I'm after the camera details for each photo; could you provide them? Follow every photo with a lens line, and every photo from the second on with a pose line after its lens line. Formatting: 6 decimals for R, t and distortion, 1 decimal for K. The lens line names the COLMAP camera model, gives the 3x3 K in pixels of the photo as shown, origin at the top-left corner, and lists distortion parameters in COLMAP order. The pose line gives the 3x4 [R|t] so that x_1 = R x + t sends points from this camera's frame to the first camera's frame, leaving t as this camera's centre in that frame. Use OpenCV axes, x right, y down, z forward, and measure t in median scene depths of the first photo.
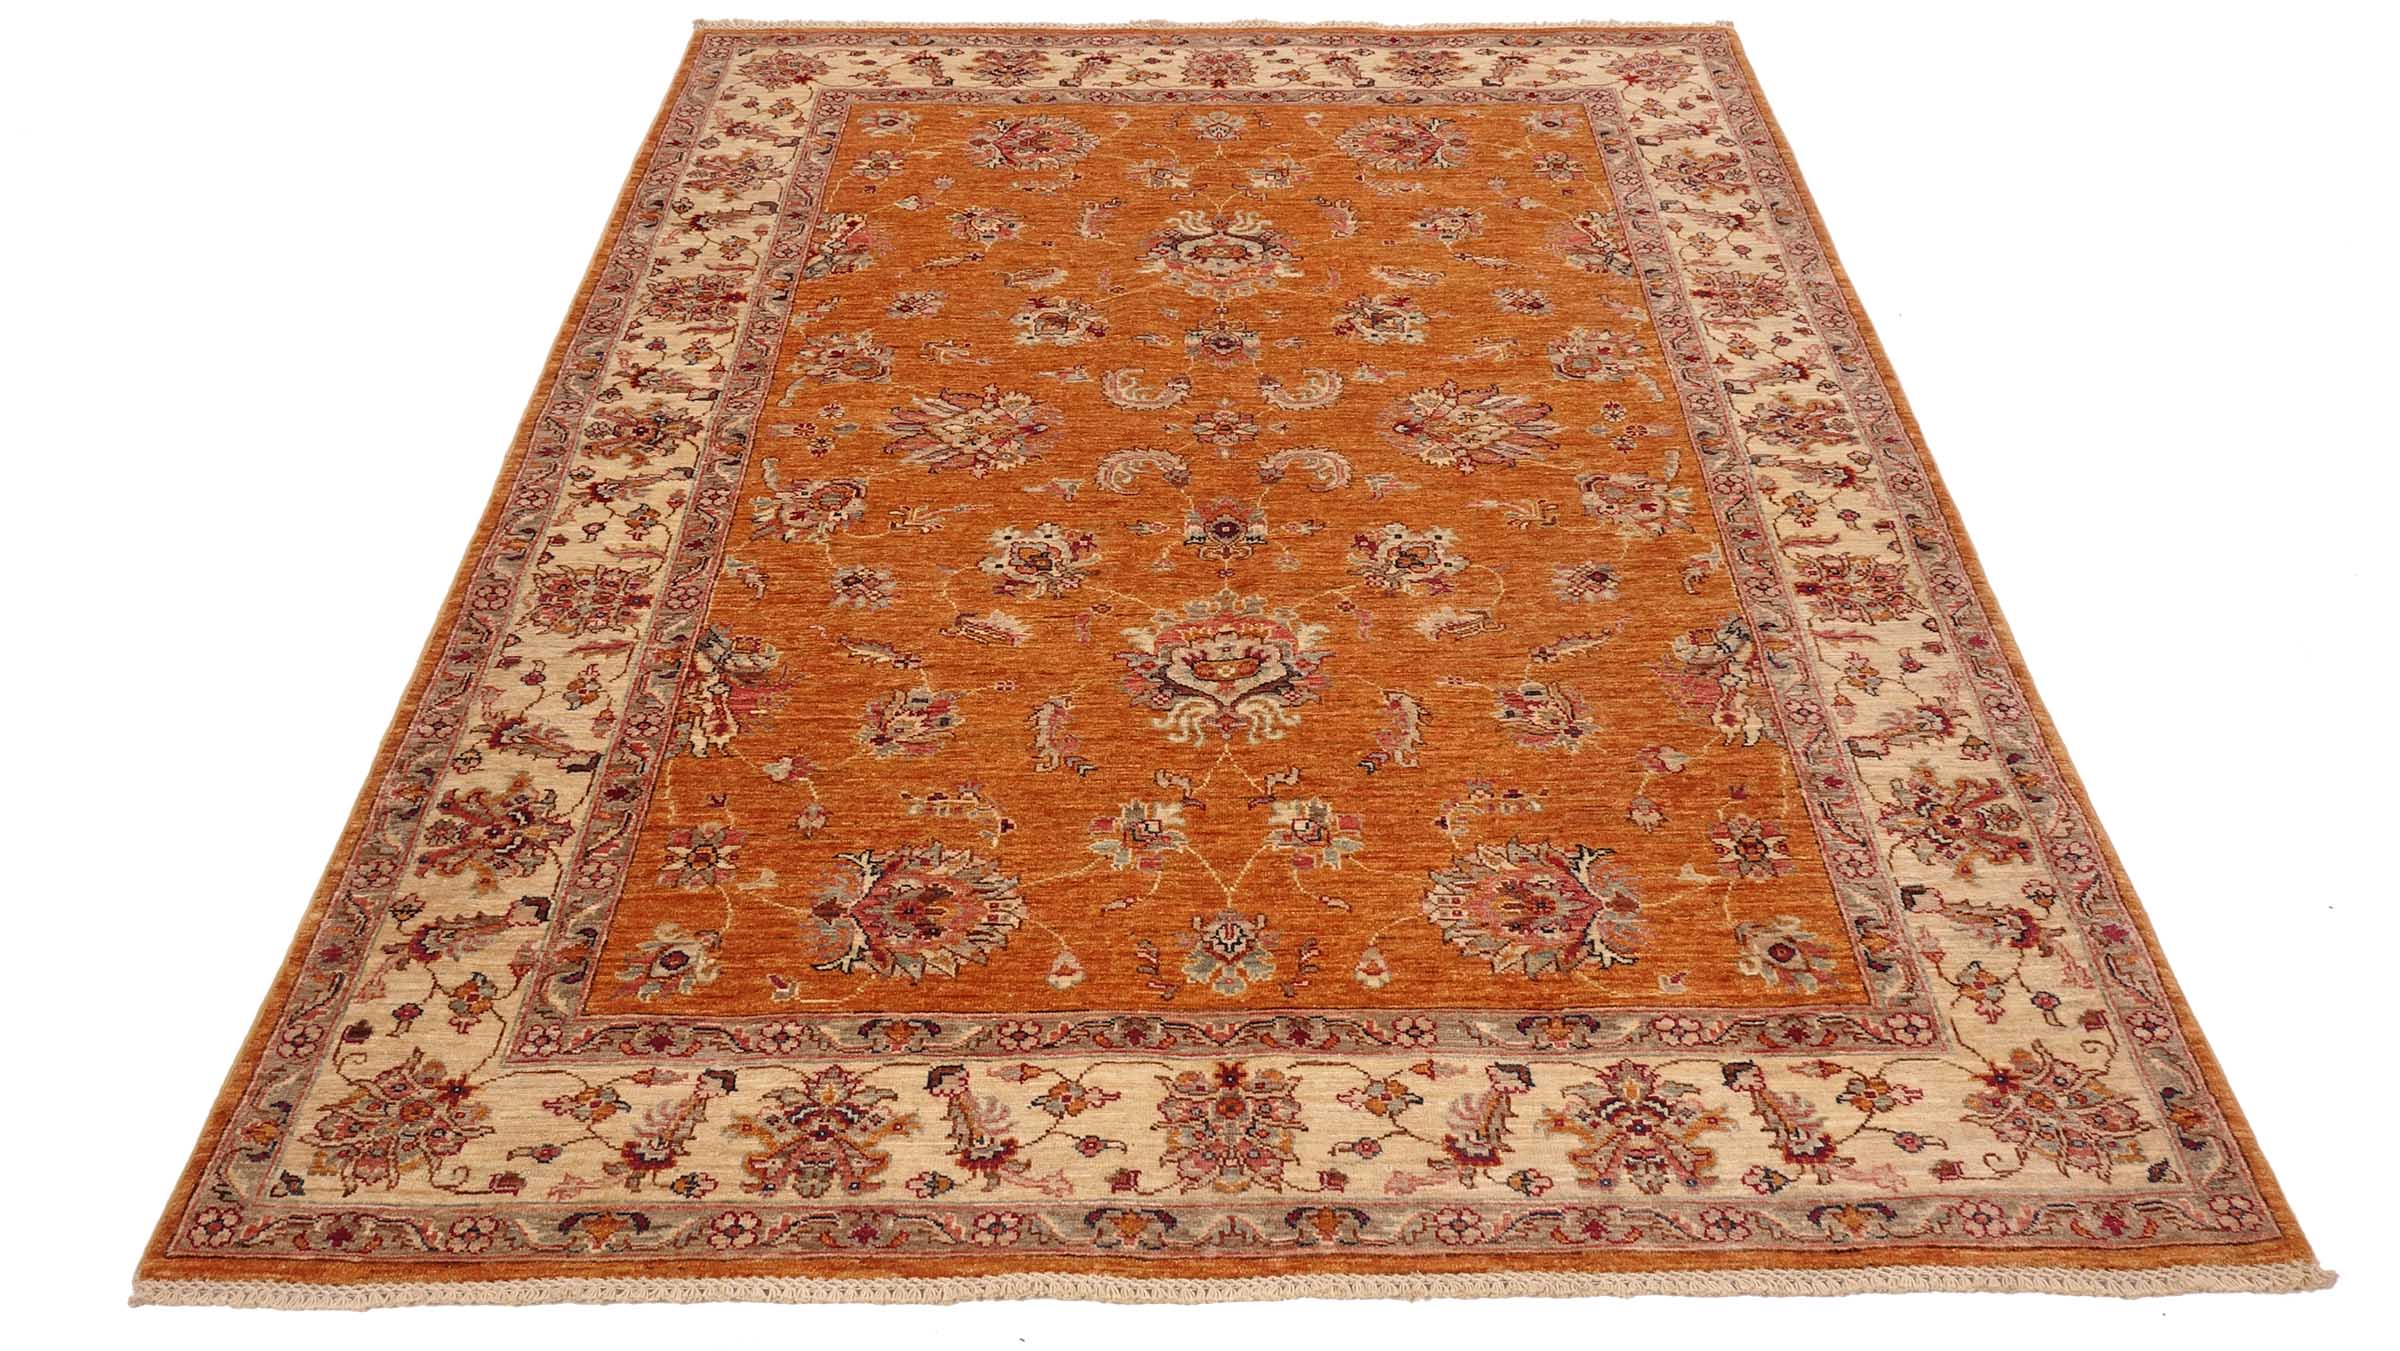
lens RADIAL K [[2215.1, 0, 1200.0], [0, 2215.1, 675.5], [0, 0, 1]] dist [-0.011082, 0.006557]
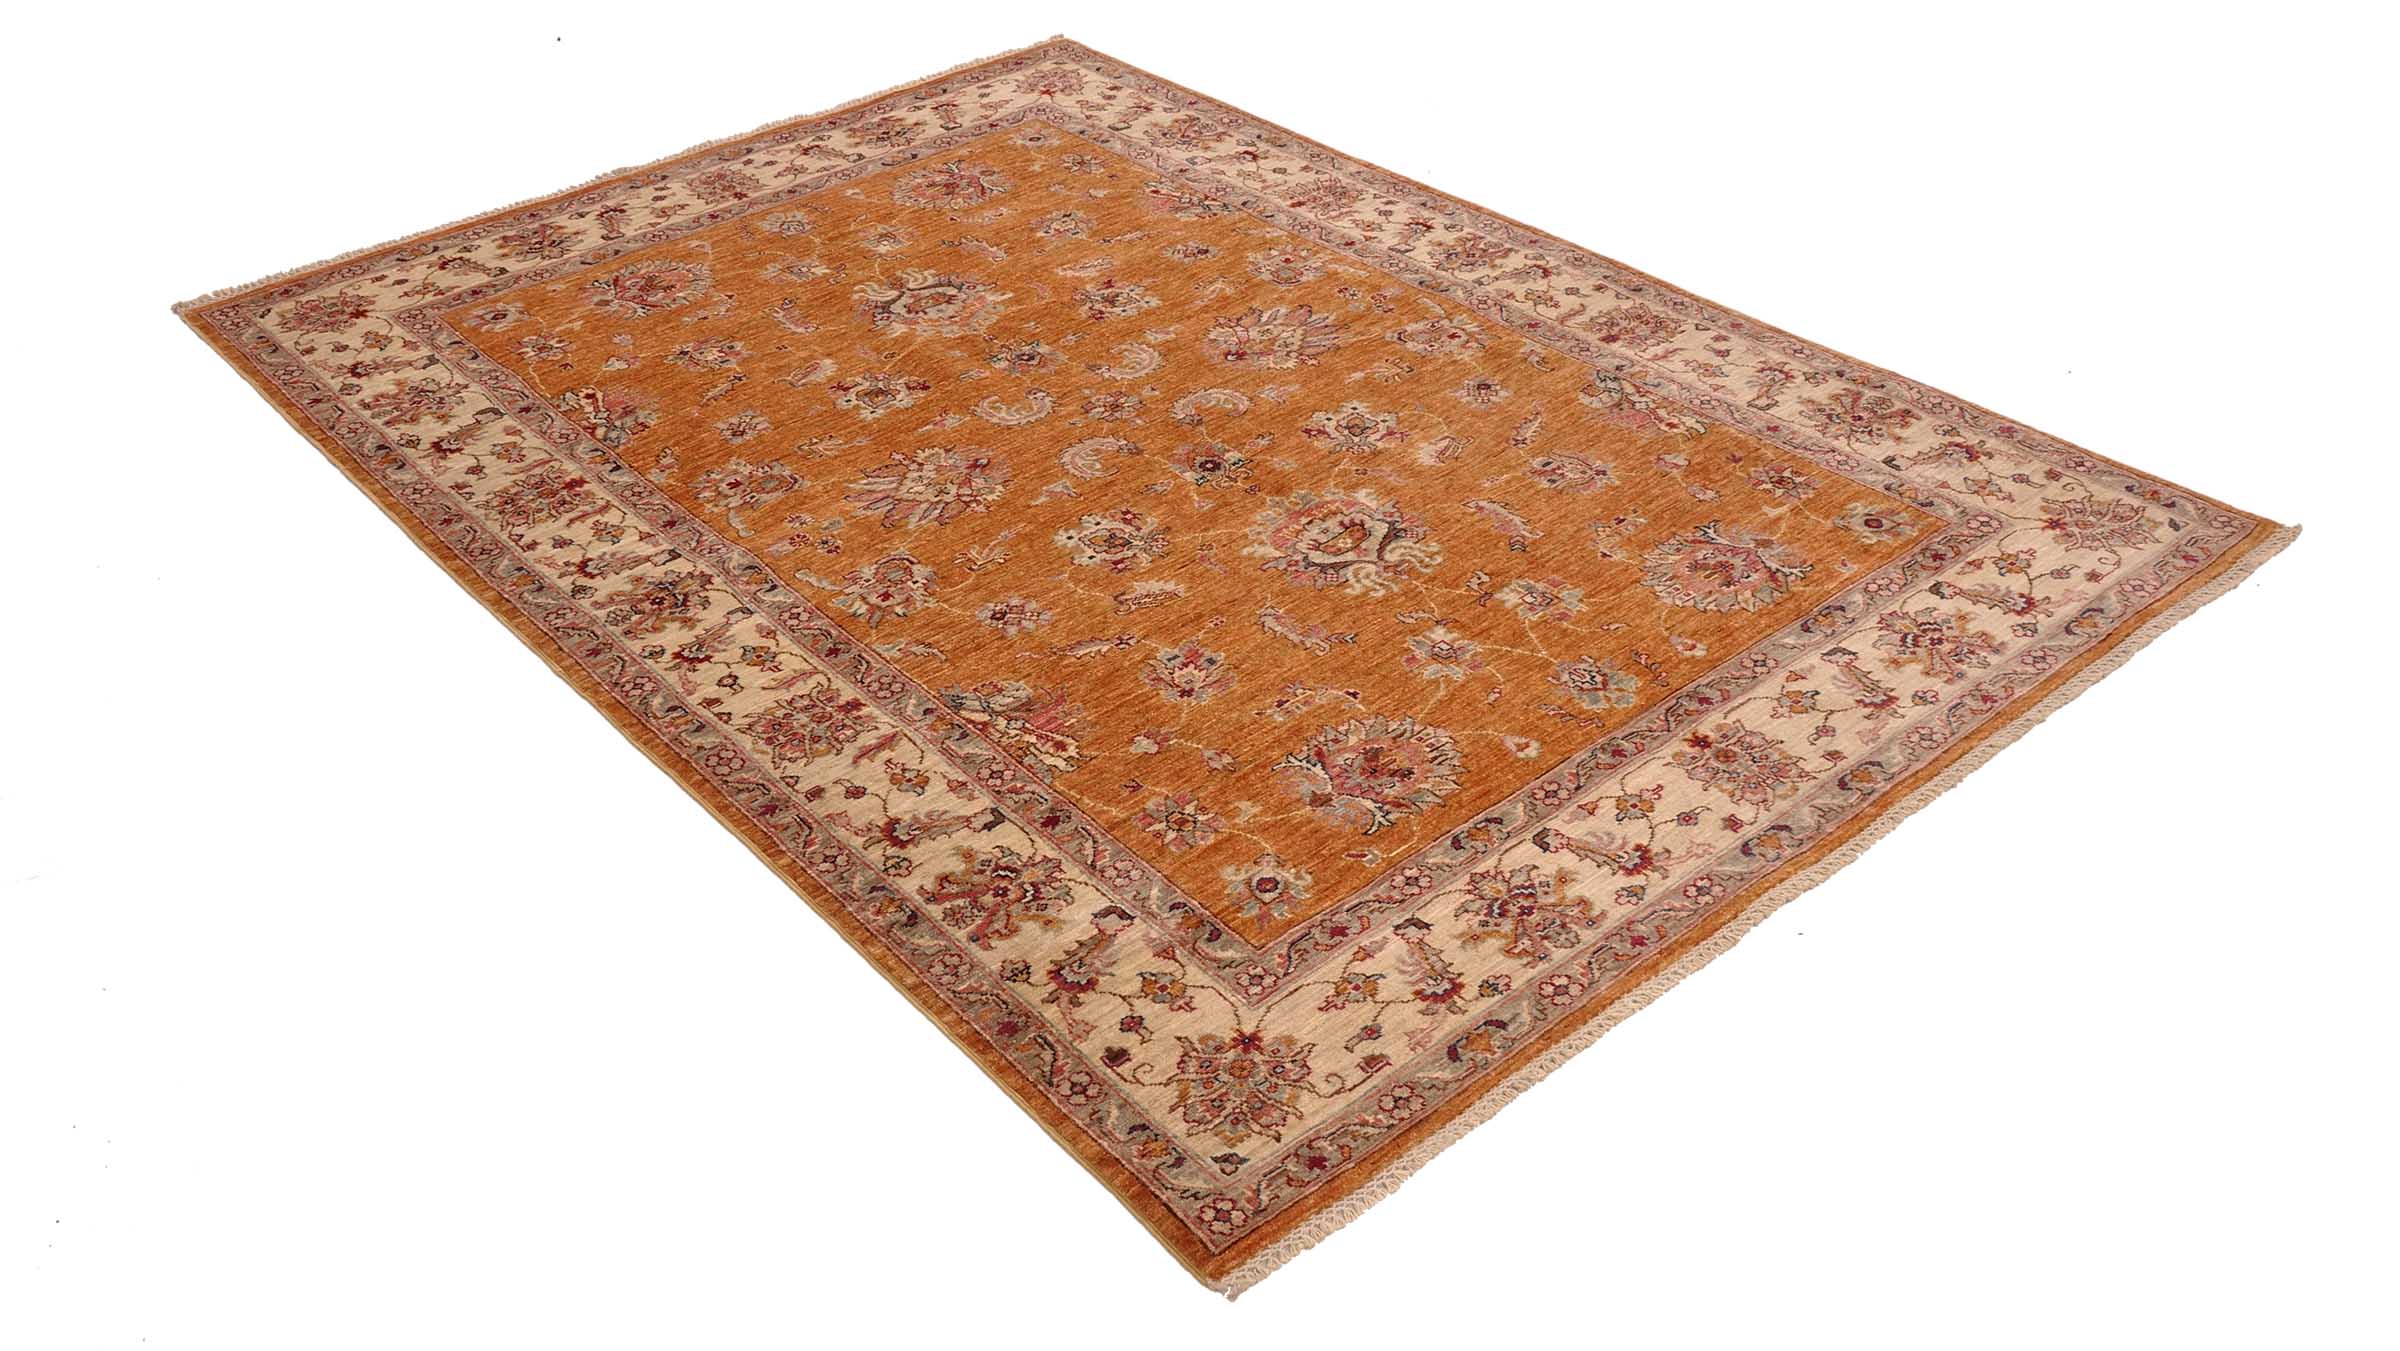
lens RADIAL K [[2215.1, 0, 1200.0], [0, 2215.1, 675.5], [0, 0, 1]] dist [-0.011082, 0.006557]
pose [[0.766794, -0.391392, 0.508762, -0.767590], [0.426124, 0.903138, 0.052541, -0.037659], [-0.480046, 0.176507, 0.859302, 0.043615]]
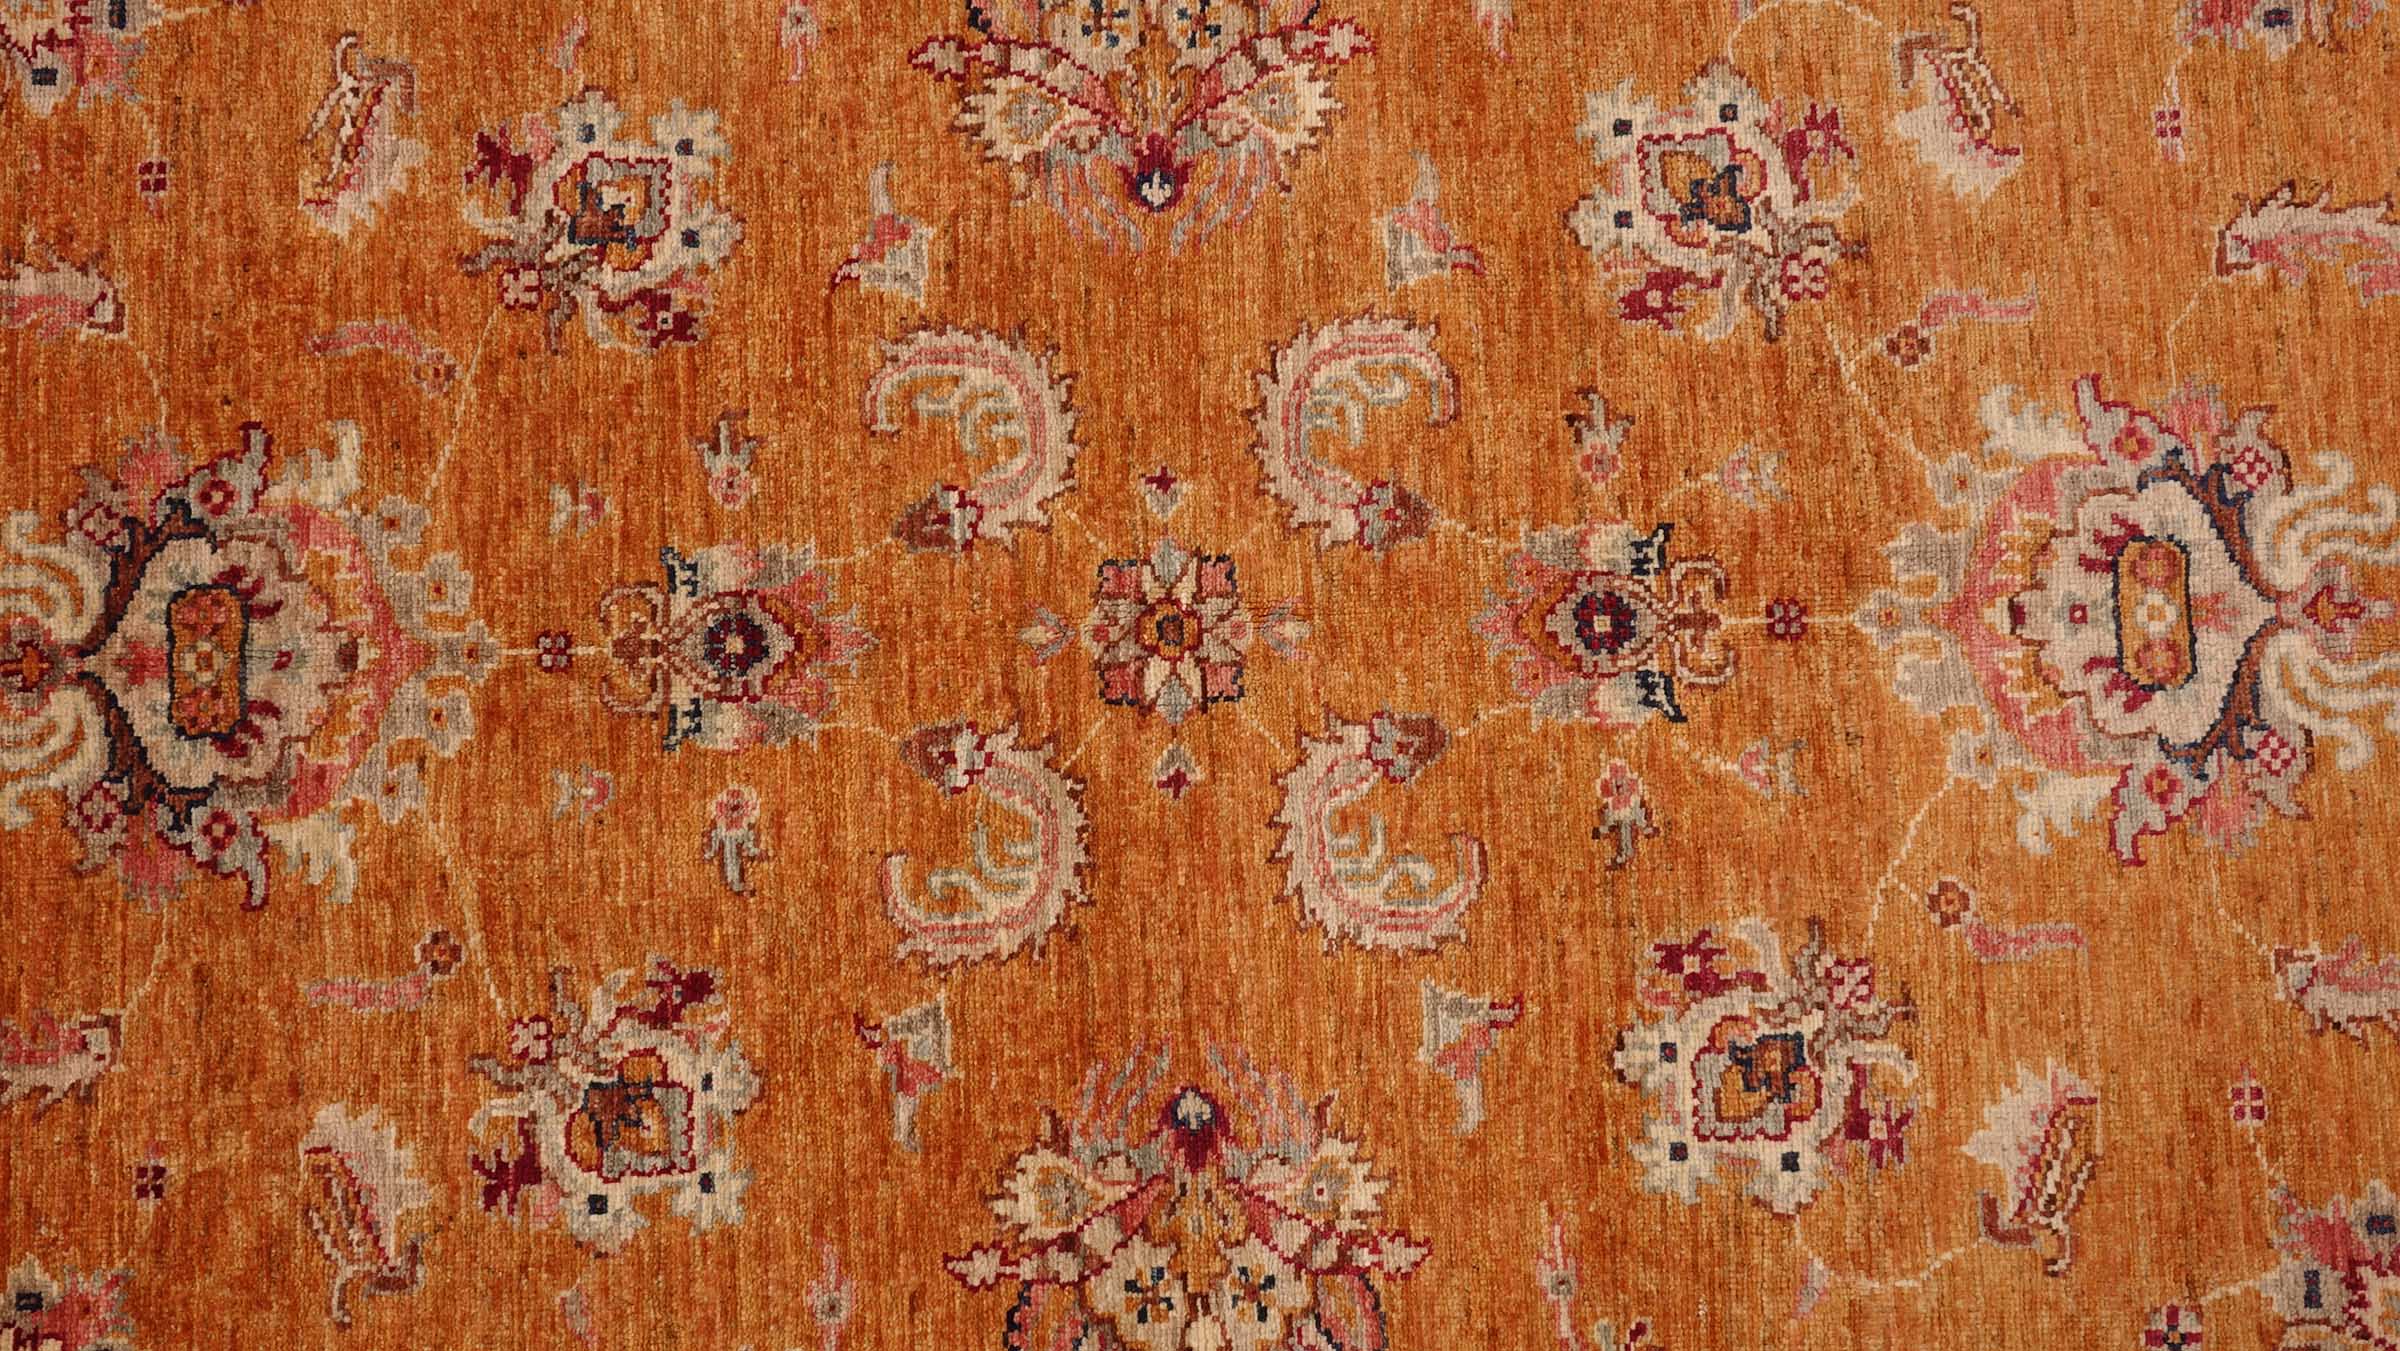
lens RADIAL K [[2785.7, 0, 1200.0], [0, 2785.7, 675.5], [0, 0, 1]] dist [0.003576, -0.020347]
pose [[-0.027782, -0.992767, 0.116802, -0.070270], [0.615055, 0.075133, 0.784897, -0.646079], [-0.787995, 0.093646, 0.608519, 0.921967]]
